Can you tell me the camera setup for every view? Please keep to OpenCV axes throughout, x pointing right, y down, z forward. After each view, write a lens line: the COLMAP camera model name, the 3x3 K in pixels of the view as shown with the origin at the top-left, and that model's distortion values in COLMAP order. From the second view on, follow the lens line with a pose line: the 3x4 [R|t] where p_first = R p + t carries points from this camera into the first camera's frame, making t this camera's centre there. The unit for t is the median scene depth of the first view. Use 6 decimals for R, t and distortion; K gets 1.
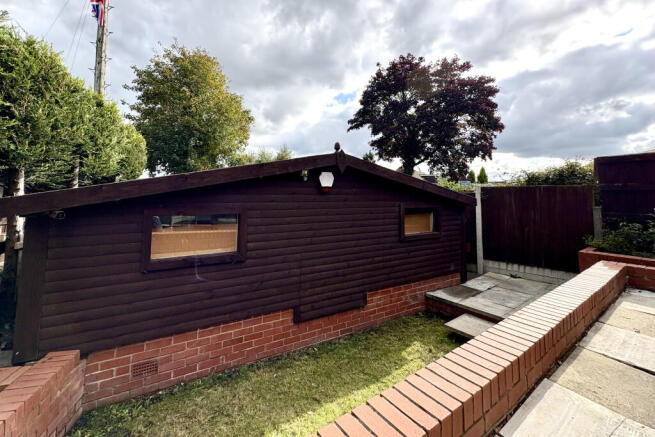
lens RADIAL K [[263.3, 0, 329.7], [0, 263.3, 173.1], [0, 0, 1]] dist [0.002906, 0.000274]
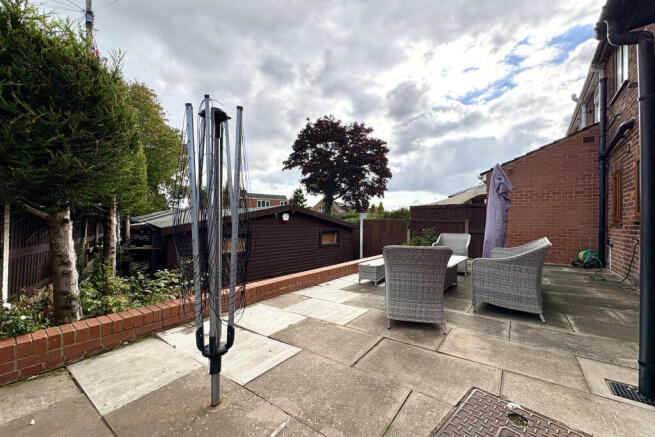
lens RADIAL K [[263.3, 0, 329.9], [0, 263.3, 220.6], [0, 0, 1]] dist [0.002906, 0.000274]
pose [[0.960585, 0.001944, 0.277981, -0.067205], [-0.025389, 0.996410, 0.080765, -0.033077], [-0.276826, -0.084639, 0.957185, -0.293383]]
